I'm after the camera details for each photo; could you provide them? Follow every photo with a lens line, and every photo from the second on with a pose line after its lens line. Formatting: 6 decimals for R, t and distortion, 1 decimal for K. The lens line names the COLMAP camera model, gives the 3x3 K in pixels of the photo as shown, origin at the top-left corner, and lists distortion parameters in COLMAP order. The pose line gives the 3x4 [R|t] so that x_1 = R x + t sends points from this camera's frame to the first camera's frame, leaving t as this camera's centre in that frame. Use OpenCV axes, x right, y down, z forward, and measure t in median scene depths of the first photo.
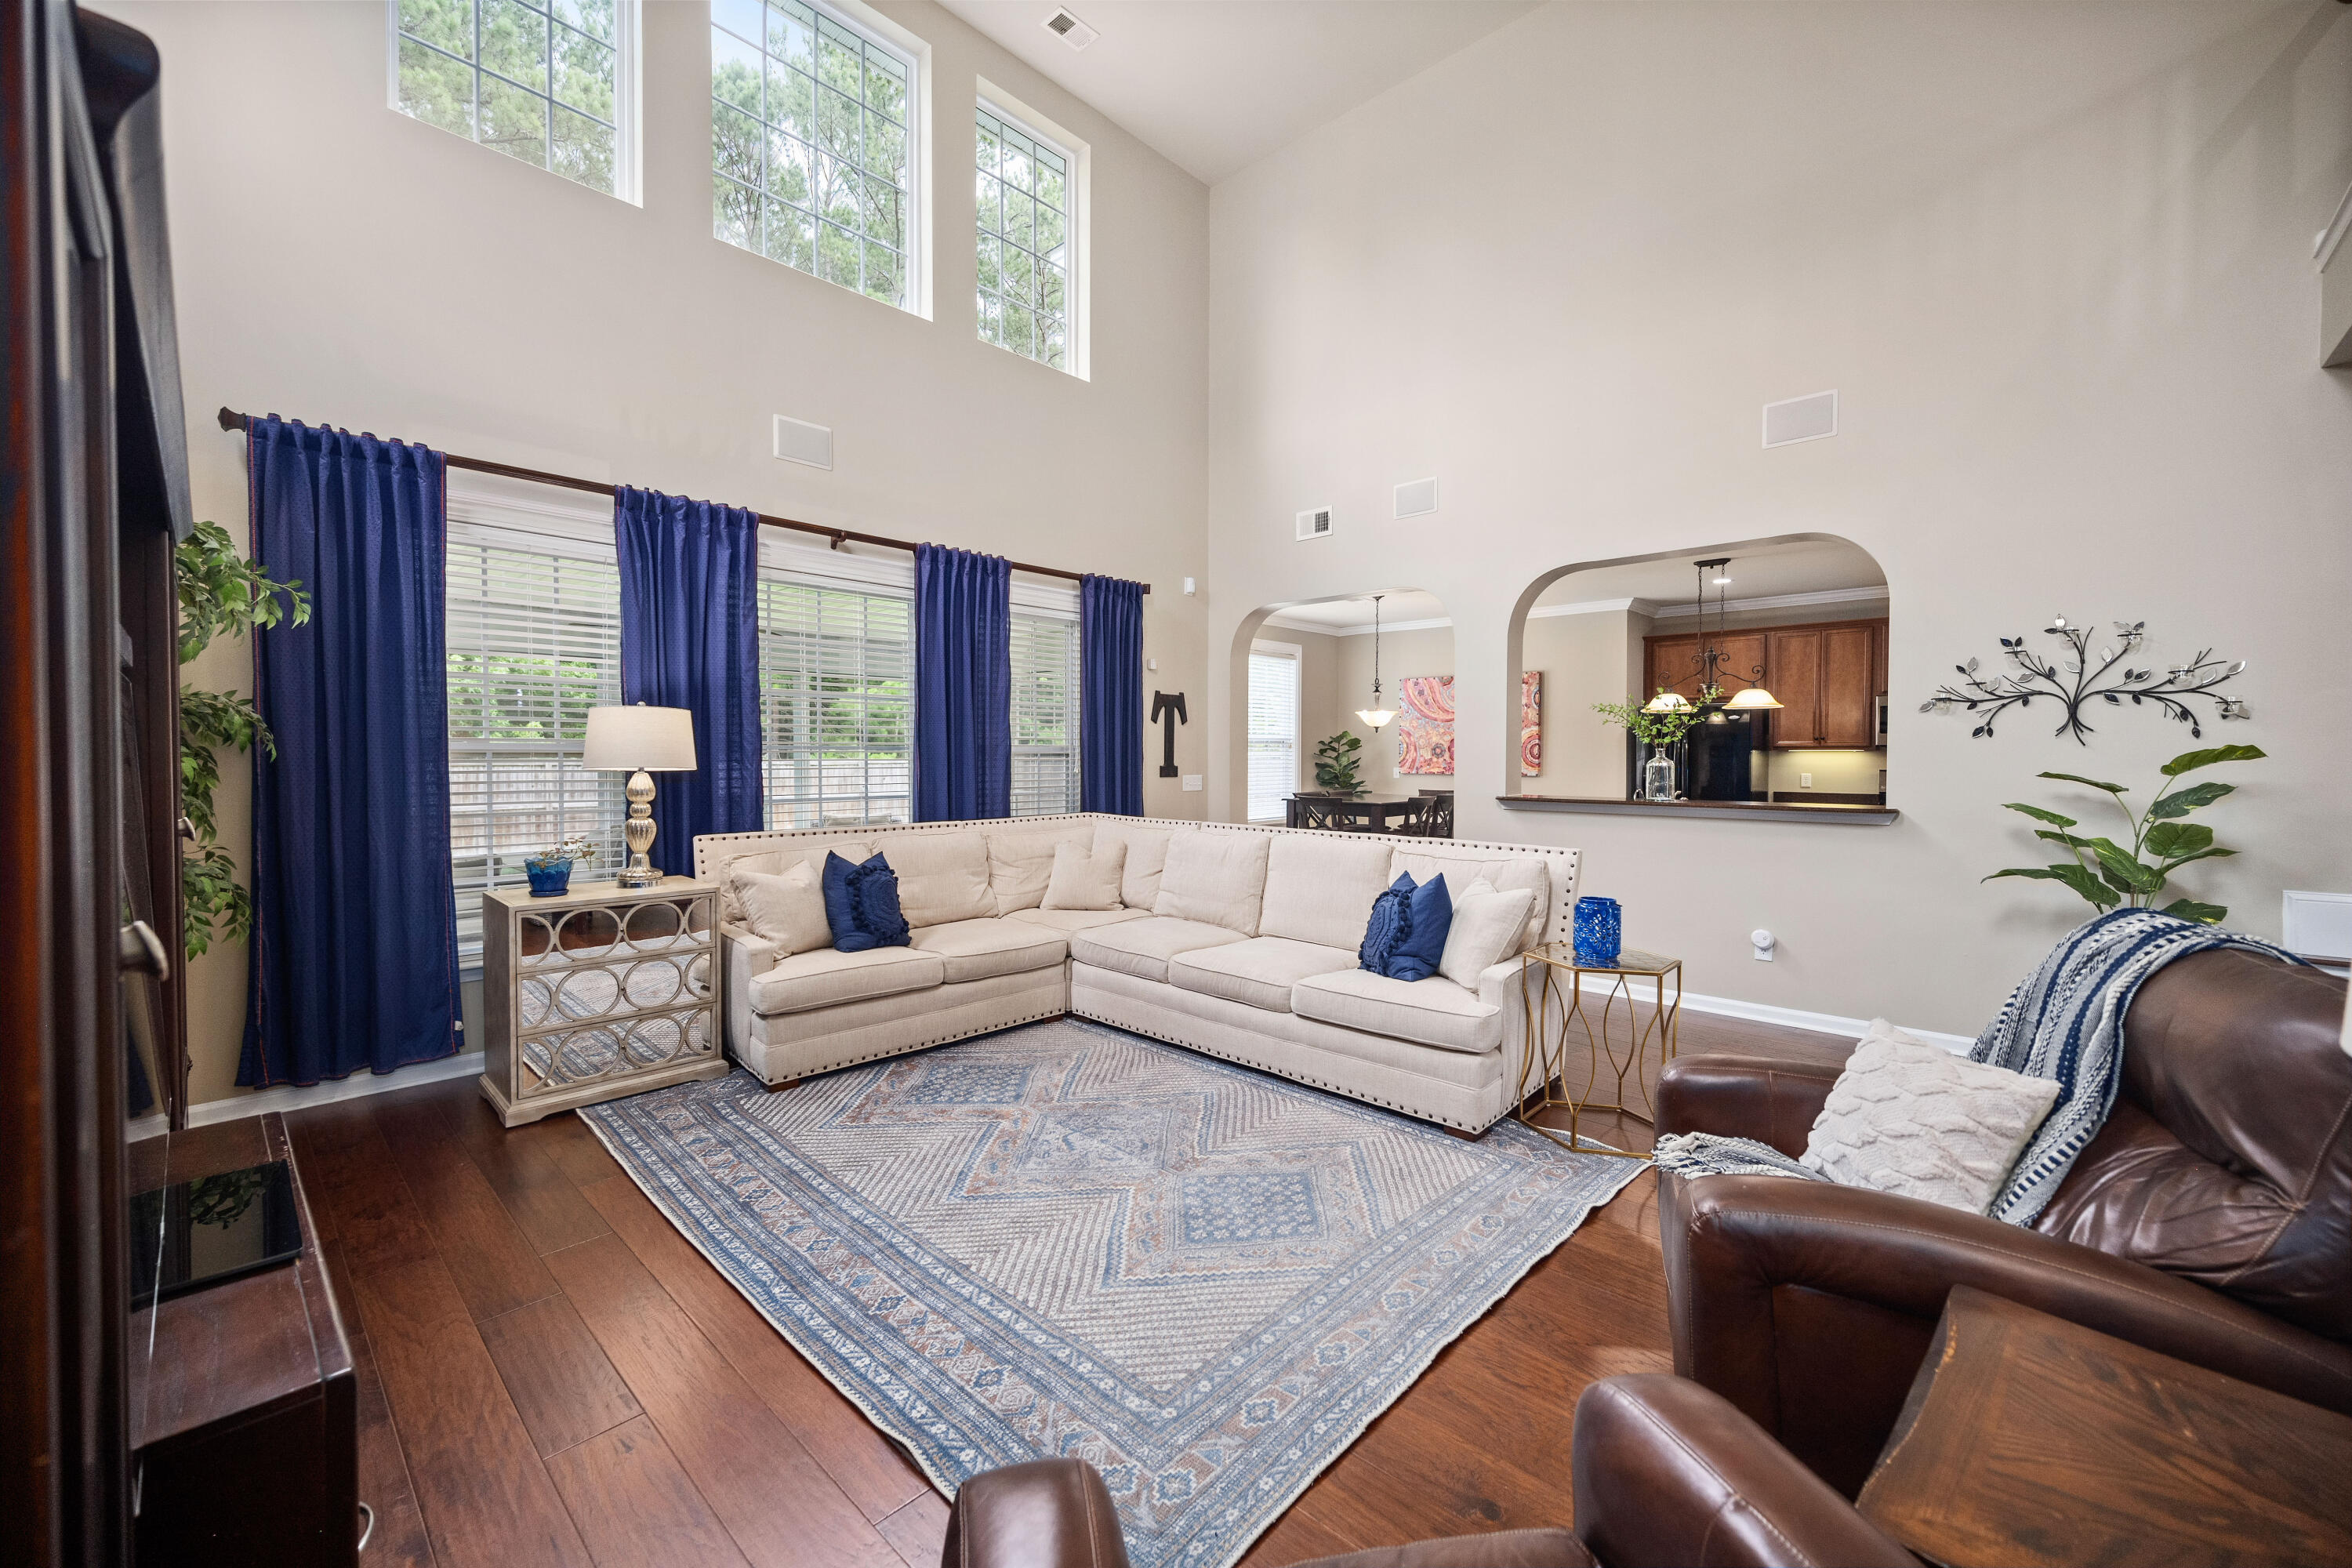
lens RADIAL K [[926.8, 0, 1179.2], [0, 926.8, 776.6], [0, 0, 1]] dist [0.001067, -0.000594]
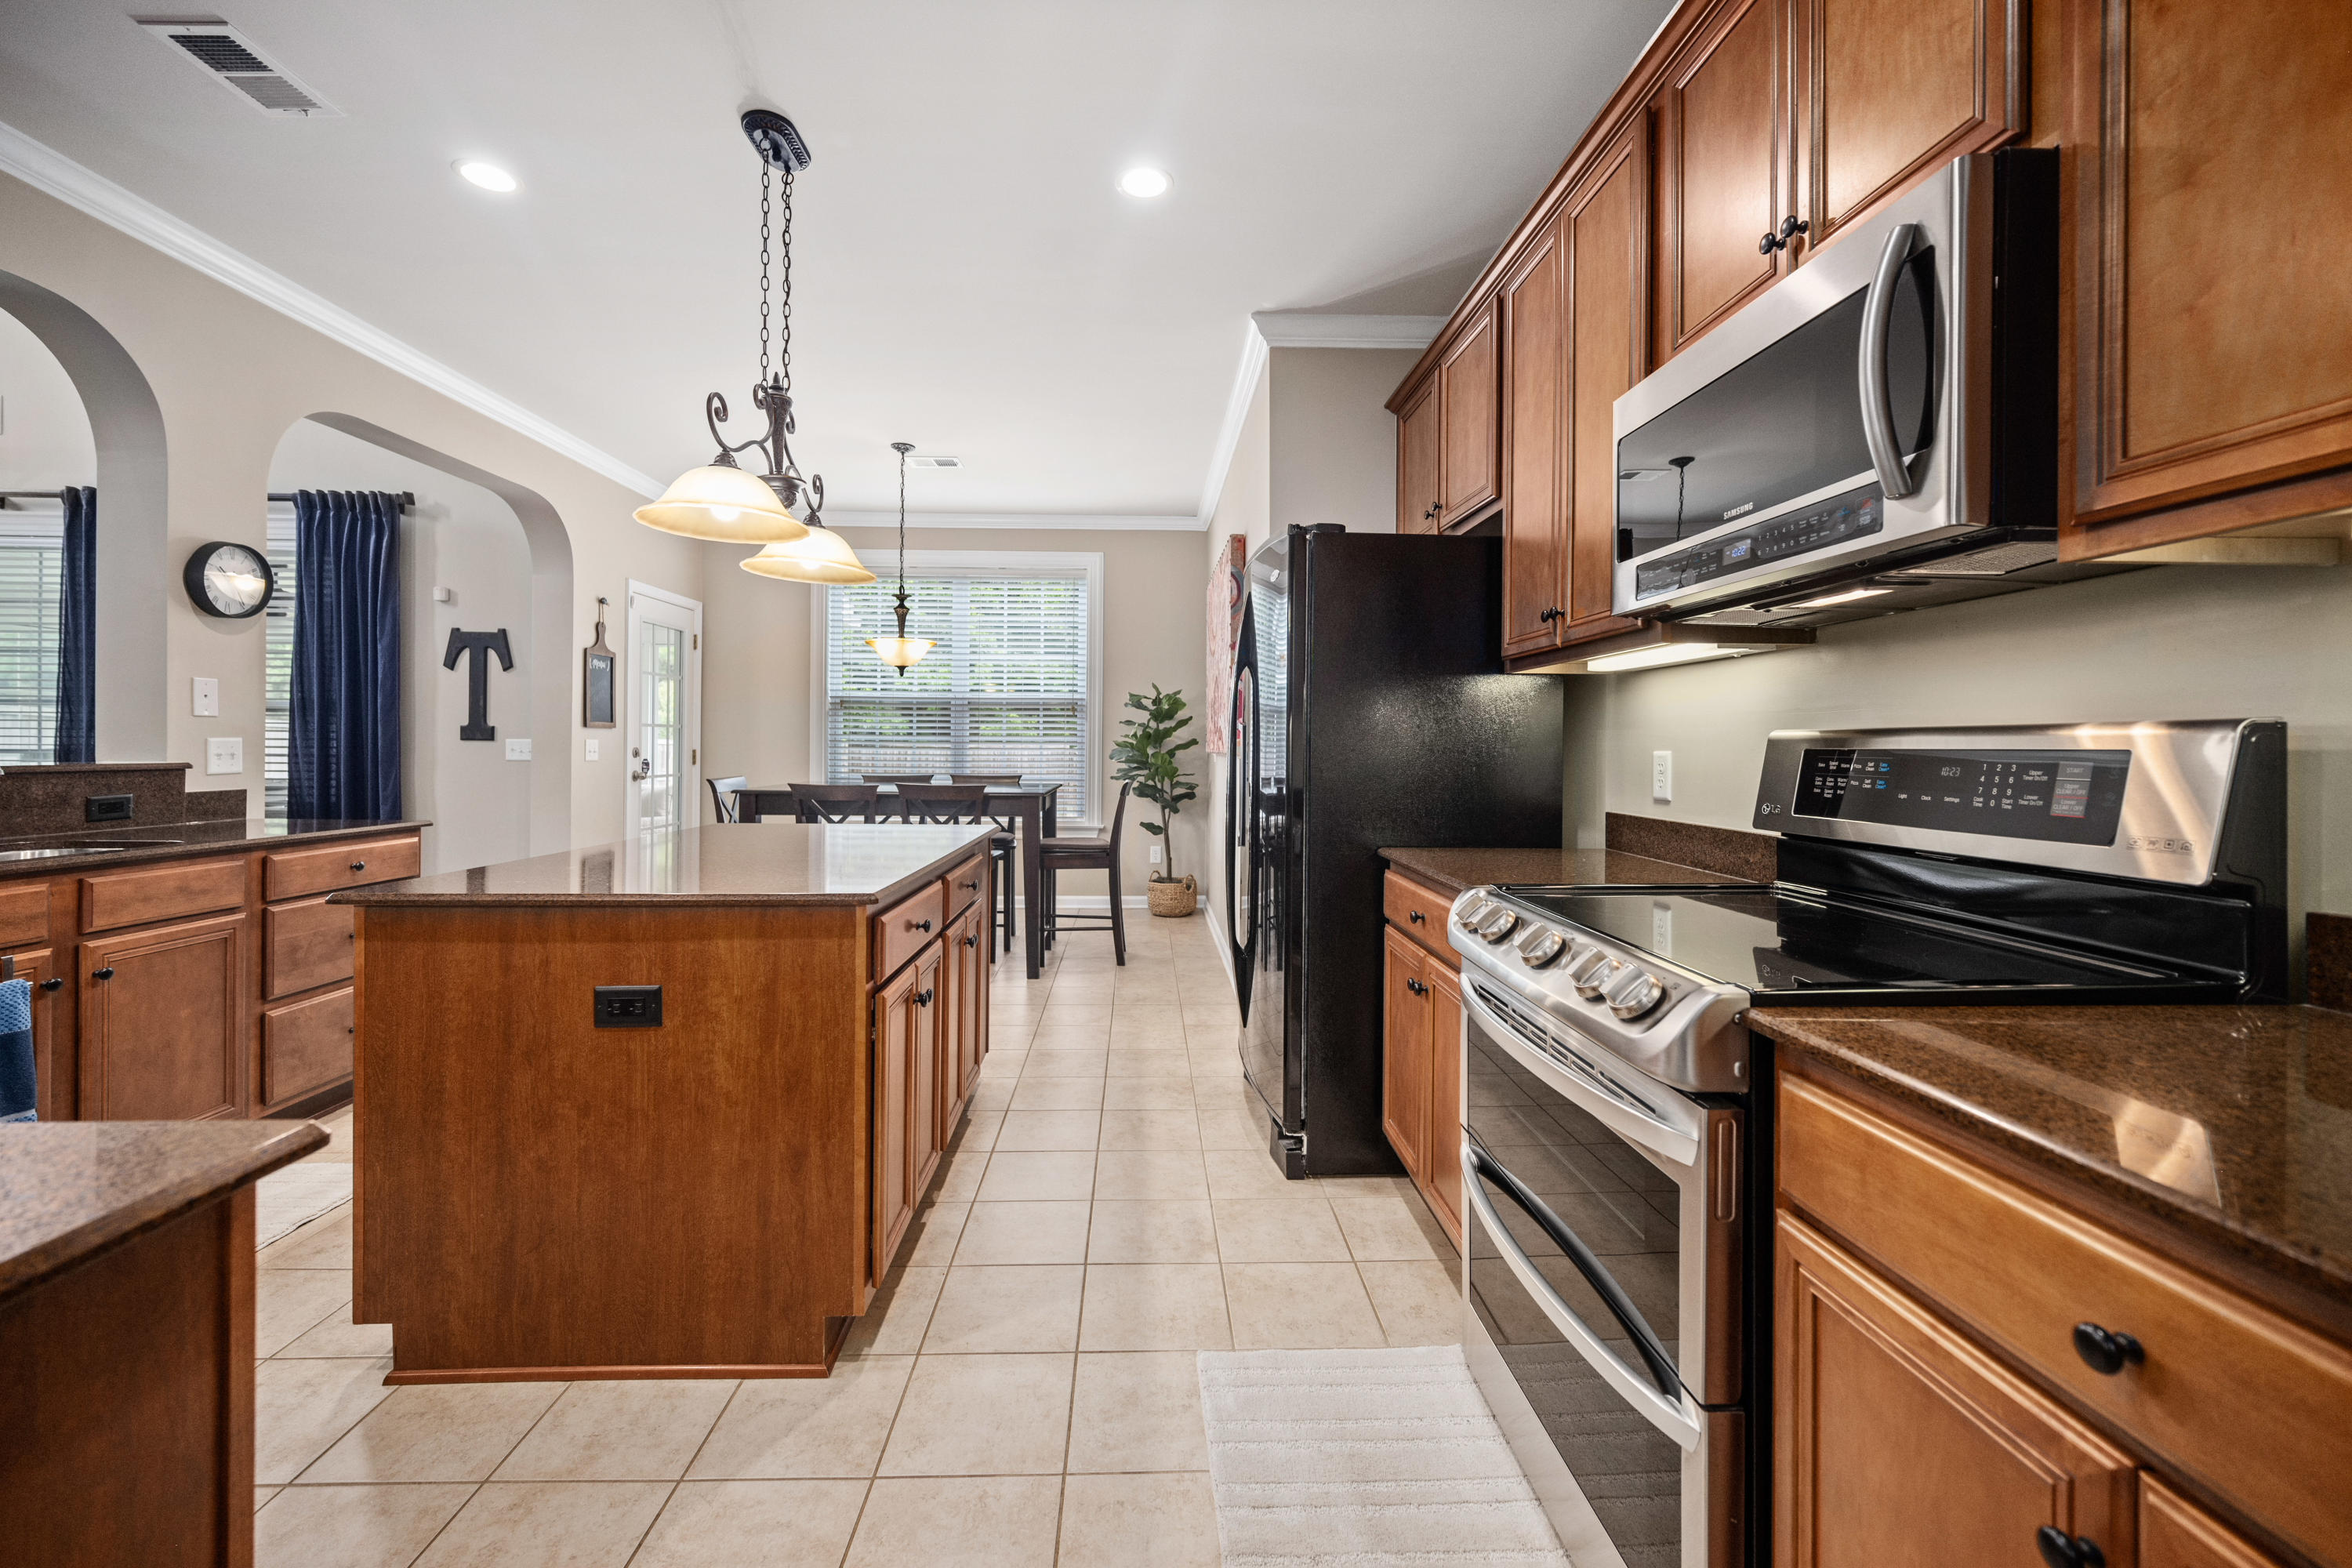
lens RADIAL K [[961.7, 0, 1177.8], [0, 961.7, 754.1], [0, 0, 1]] dist [-0.002181, -0.000445]
pose [[0.709868, 0.008050, -0.704288, 1.069006], [-0.024823, 0.999599, -0.013594, 0.009371], [0.703897, 0.027133, 0.709784, 0.946312]]
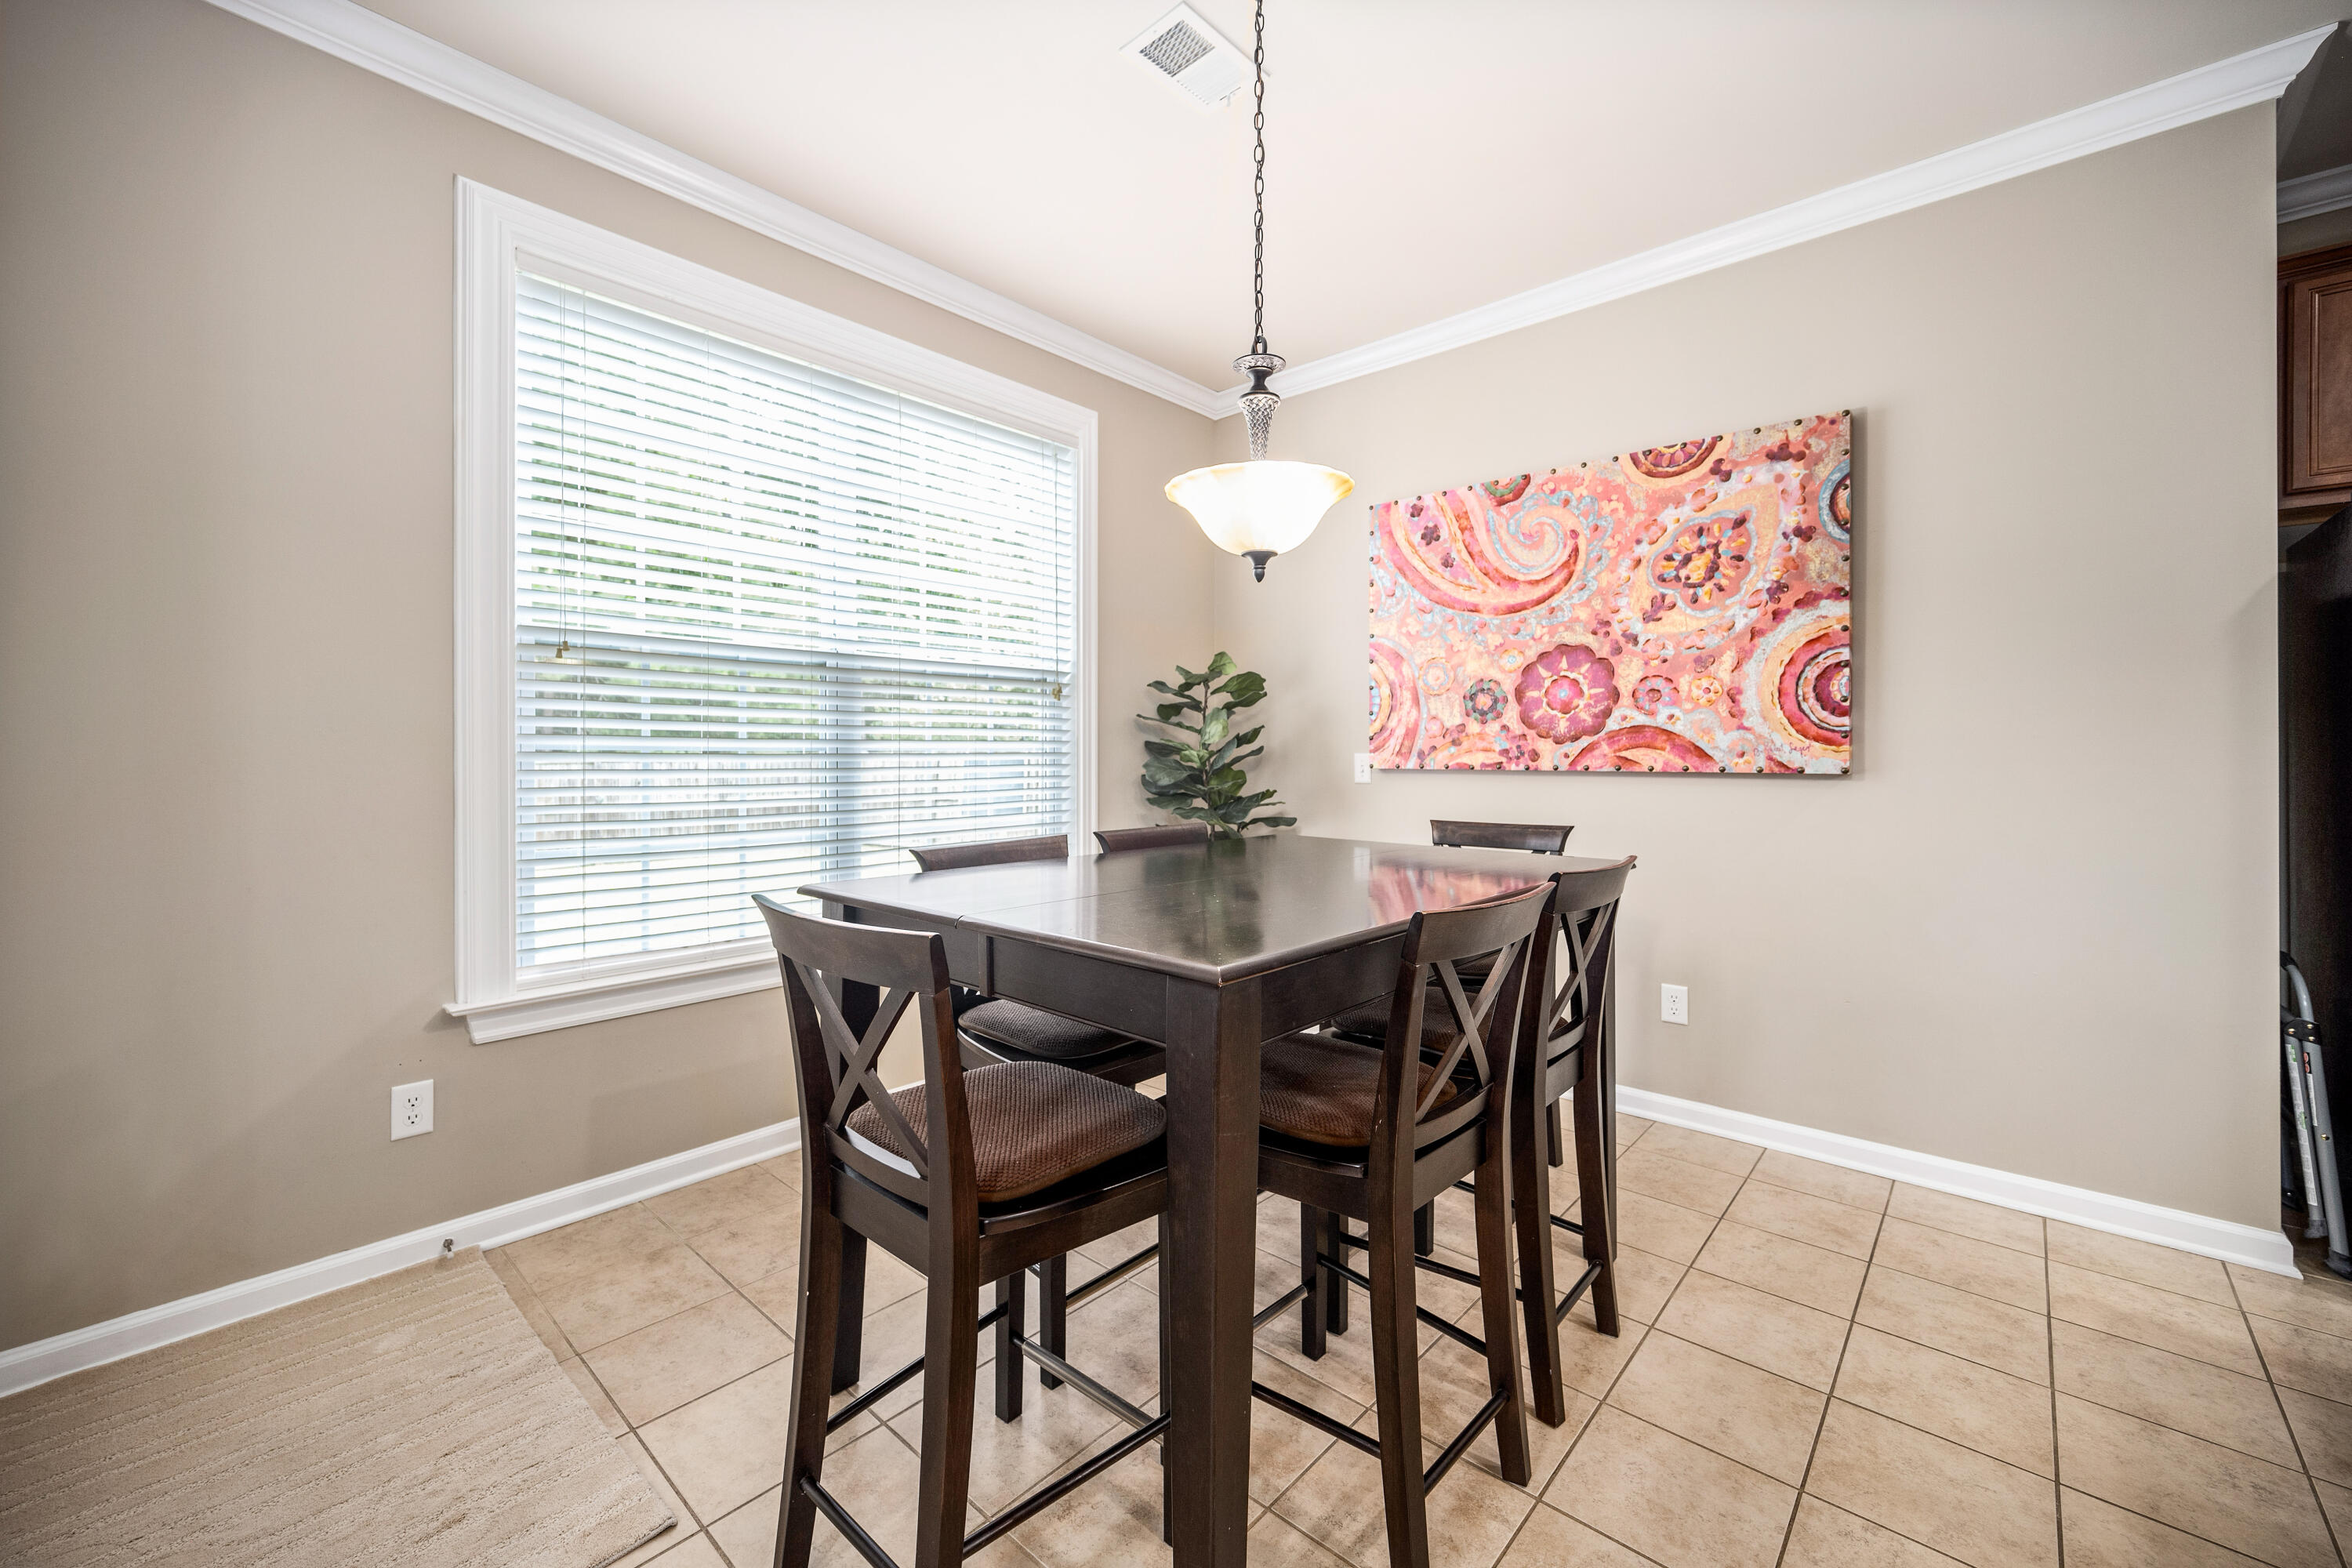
lens RADIAL K [[935.3, 0, 1172.9], [0, 935.3, 769.2], [0, 0, 1]] dist [-0.002350, 0.000128]
pose [[0.999860, -0.001713, 0.016672, 0.258736], [0.001914, 0.999925, -0.012093, 0.001313], [-0.016650, 0.012124, 0.999788, 1.067140]]
